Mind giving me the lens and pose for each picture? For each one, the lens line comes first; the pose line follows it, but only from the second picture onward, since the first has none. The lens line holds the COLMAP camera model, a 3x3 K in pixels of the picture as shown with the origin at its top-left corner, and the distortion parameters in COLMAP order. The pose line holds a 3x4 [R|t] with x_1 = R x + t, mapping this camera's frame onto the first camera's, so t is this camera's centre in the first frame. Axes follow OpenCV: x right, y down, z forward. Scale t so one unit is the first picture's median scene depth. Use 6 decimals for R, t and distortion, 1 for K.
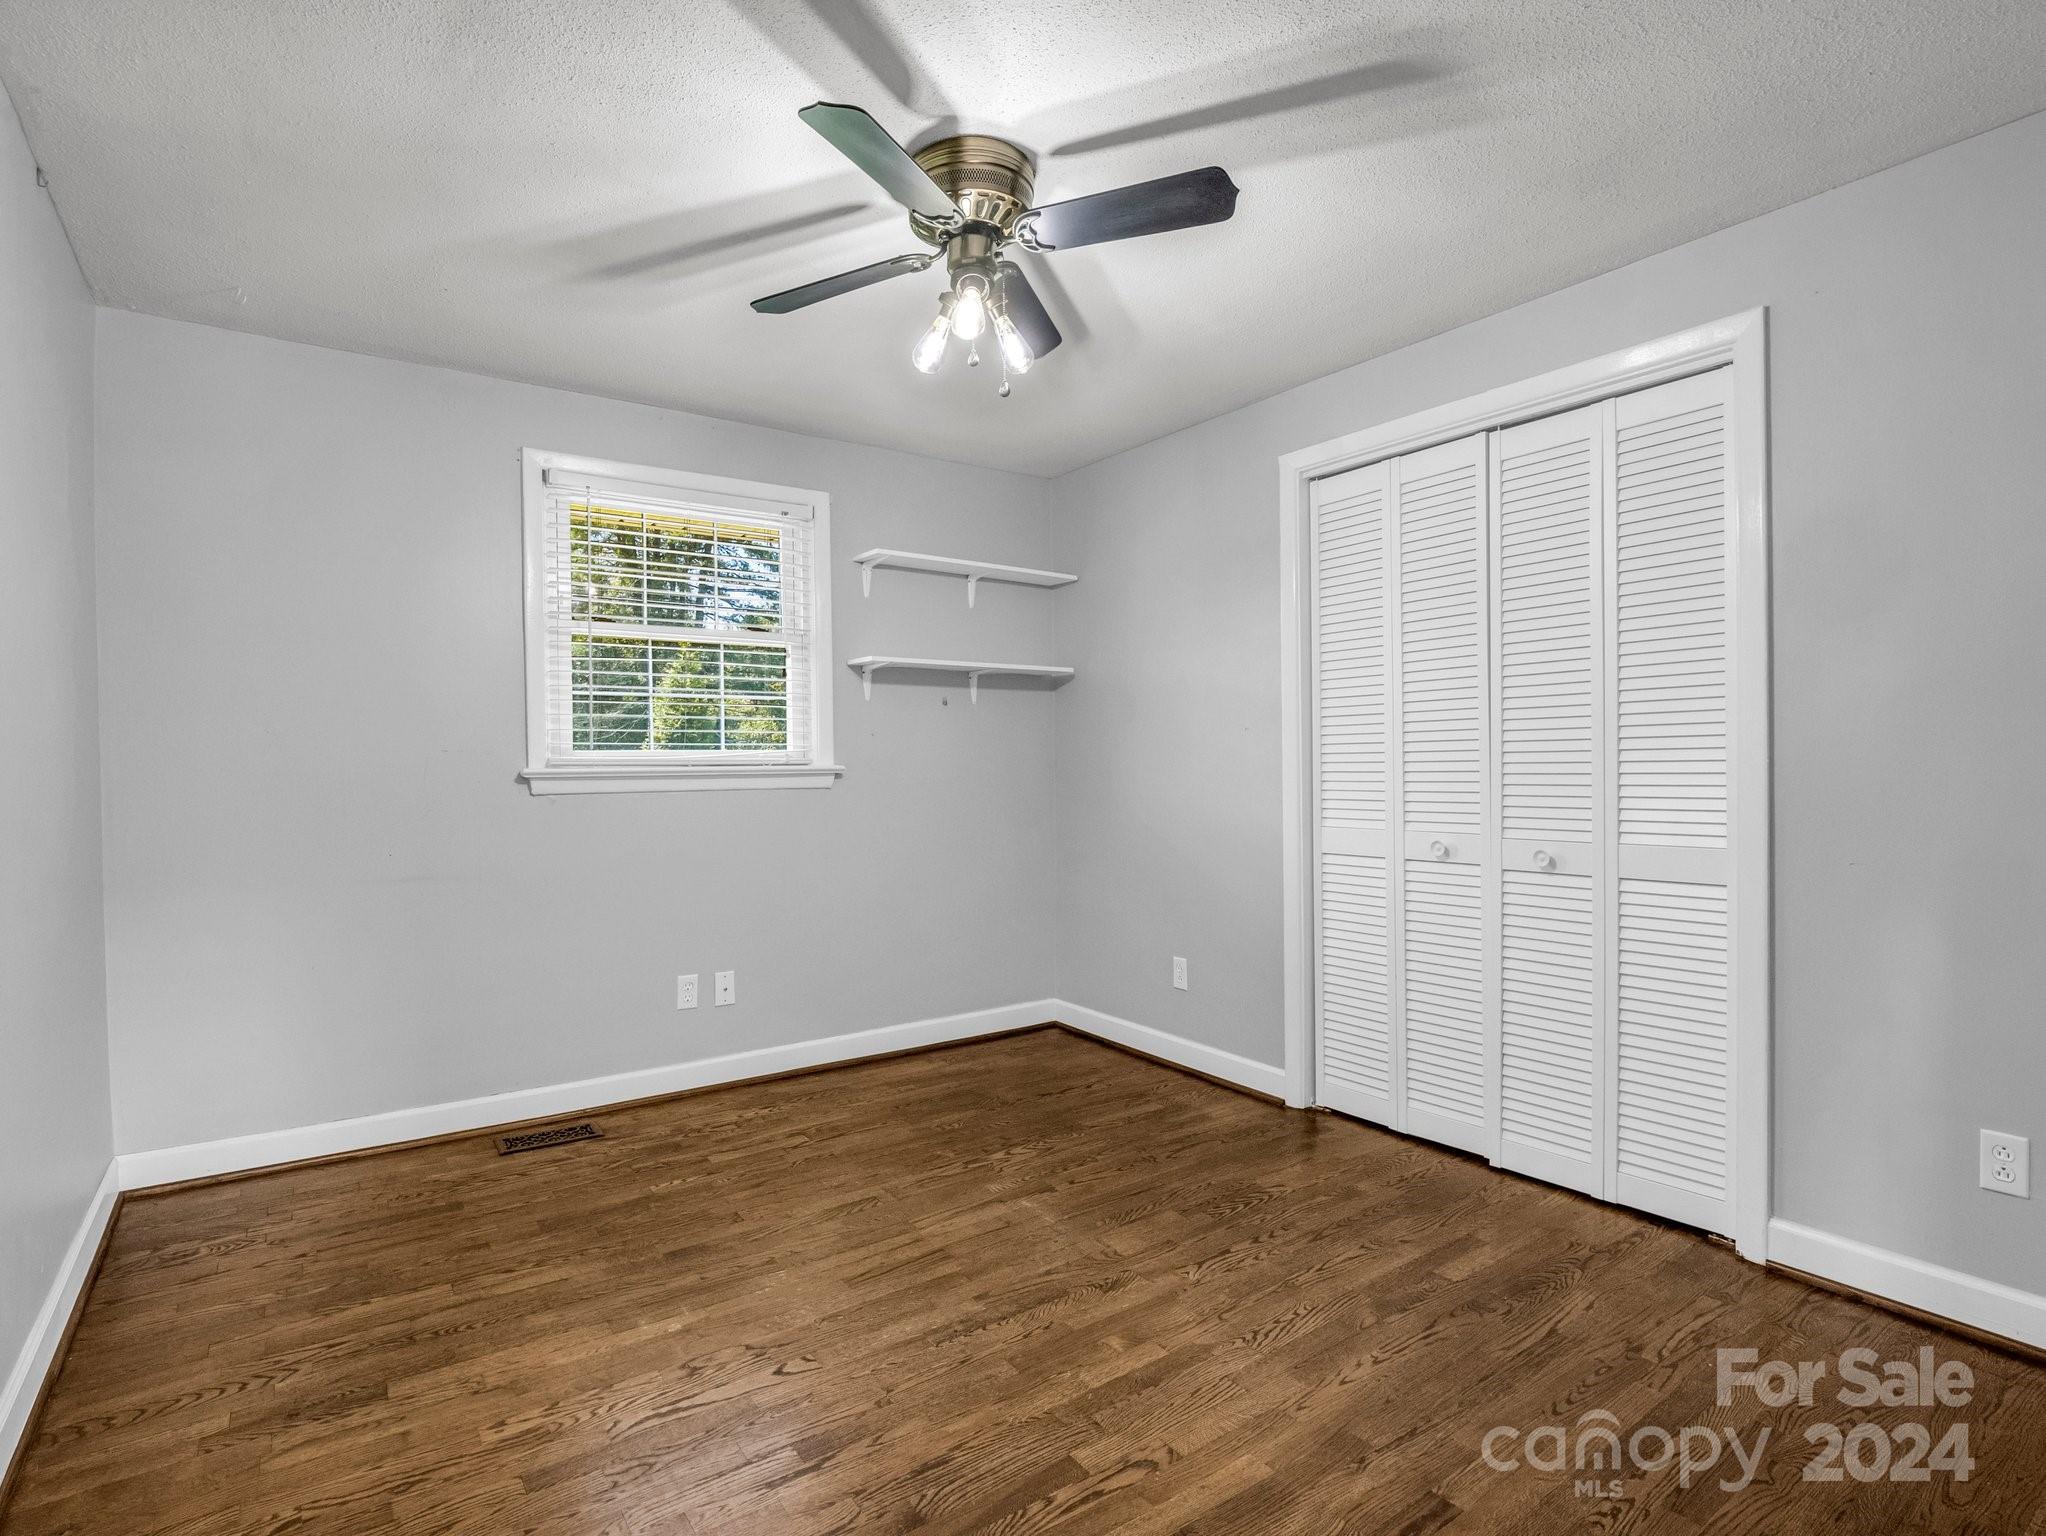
lens RADIAL K [[1033.3, 0, 1023.0], [0, 1033.3, 768.0], [0, 0, 1]] dist [-0.005187, -0.001291]
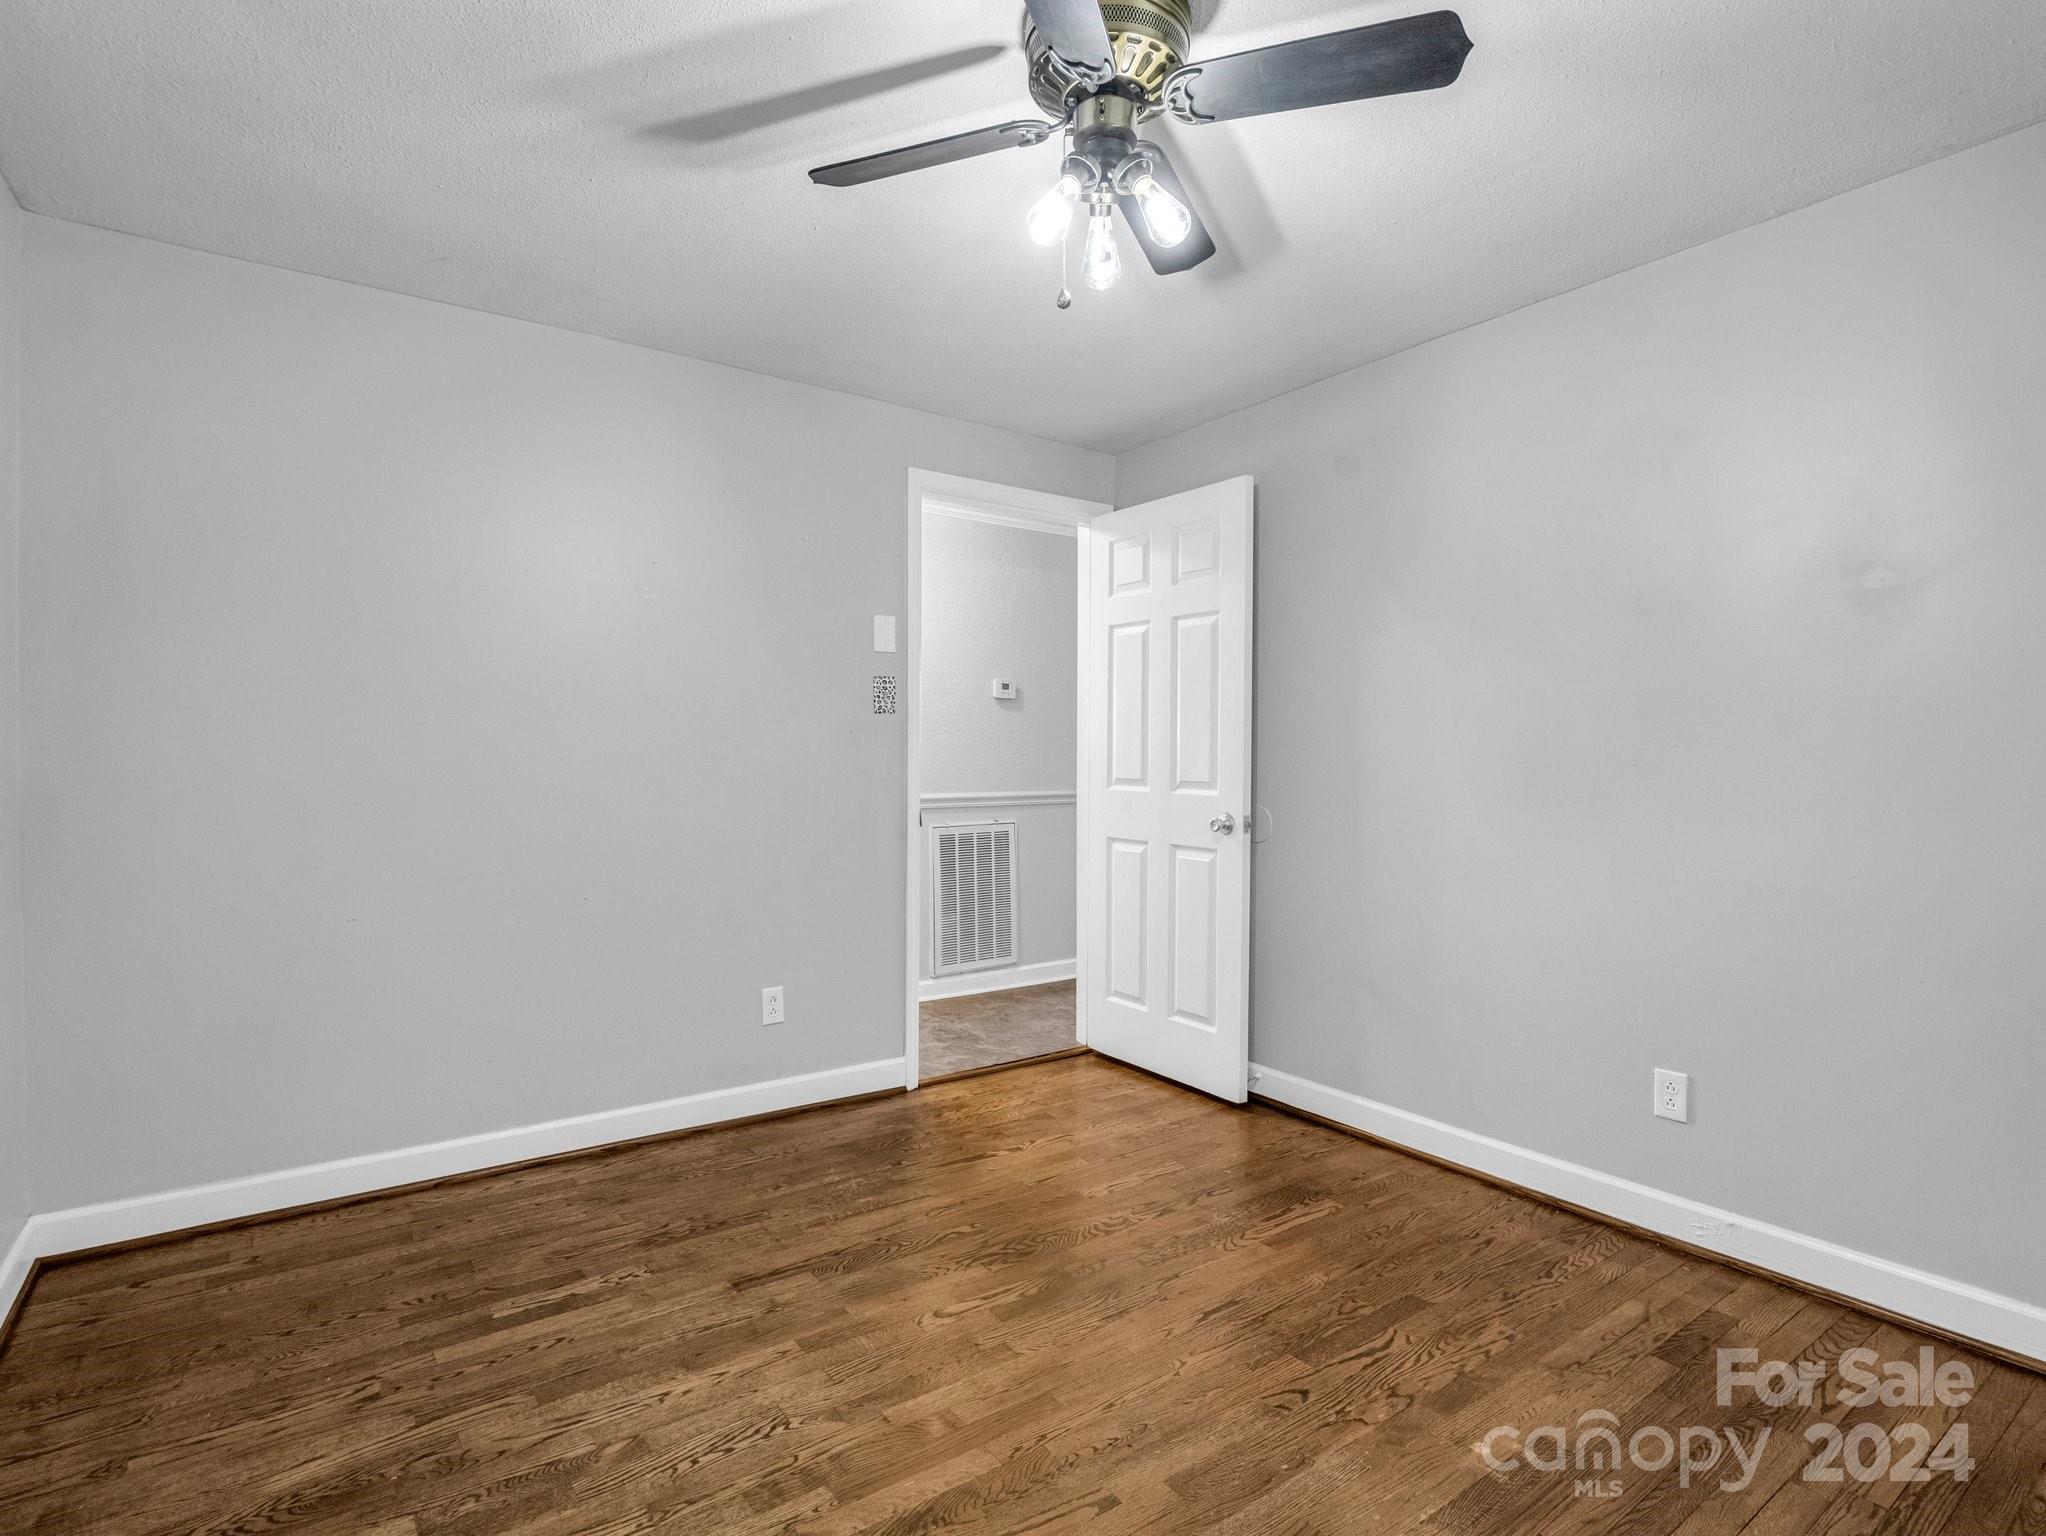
lens RADIAL K [[1033.3, 0, 1023.0], [0, 1033.3, 768.0], [0, 0, 1]] dist [-0.005187, -0.001291]
pose [[-0.999979, 0.006214, 0.001713, 0.014393], [0.006232, 0.999924, 0.010650, 0.001168], [-0.001647, 0.010660, -0.999942, 1.928182]]
